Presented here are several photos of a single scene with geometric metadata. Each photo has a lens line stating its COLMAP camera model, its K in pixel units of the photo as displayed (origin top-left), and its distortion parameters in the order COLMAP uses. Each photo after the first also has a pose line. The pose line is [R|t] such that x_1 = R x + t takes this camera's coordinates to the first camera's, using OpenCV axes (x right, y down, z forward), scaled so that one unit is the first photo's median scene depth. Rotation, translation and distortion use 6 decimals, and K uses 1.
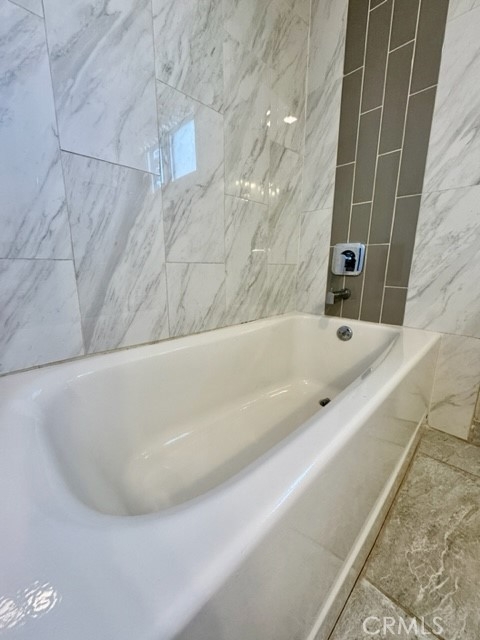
lens RADIAL K [[257.7, 0, 240.0], [0, 257.7, 320.0], [0, 0, 1]] dist [-0.002332, 0.000028]
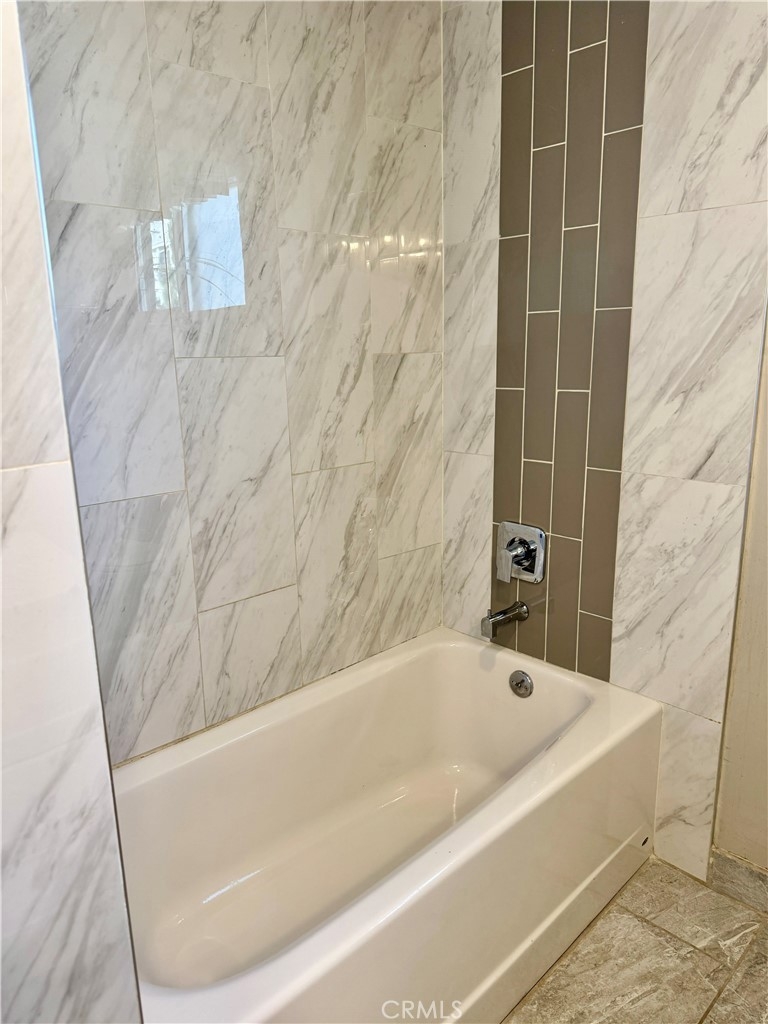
lens RADIAL K [[720.3, 0, 384.0], [0, 720.3, 512.0], [0, 0, 1]] dist [0.099538, -0.143182]
pose [[0.999684, -0.024253, -0.006678, 0.149854], [0.024384, 0.999496, 0.020341, -0.400853], [0.006181, -0.020498, 0.999771, -0.620371]]
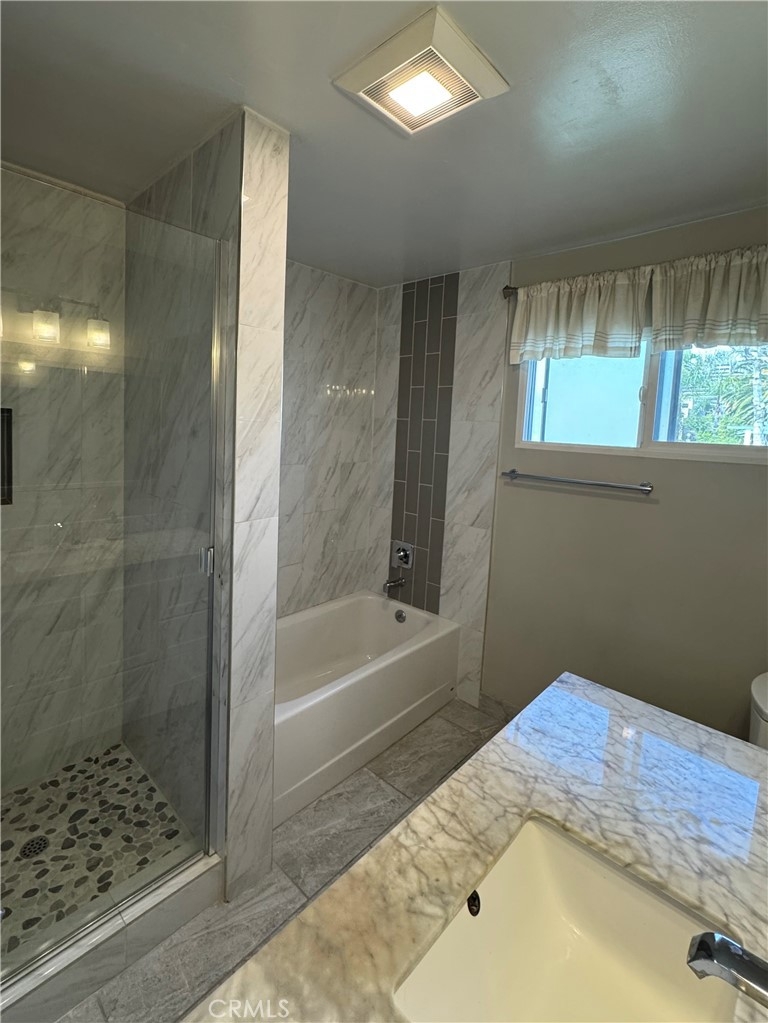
lens RADIAL K [[475.8, 0, 334.3], [0, 475.8, 461.3], [0, 0, 1]] dist [-0.001596, 0.000325]
pose [[0.999443, 0.033249, 0.002898, 0.079570], [-0.032607, 0.991283, -0.127651, -0.416463], [-0.007117, 0.127486, 0.991815, -1.441917]]
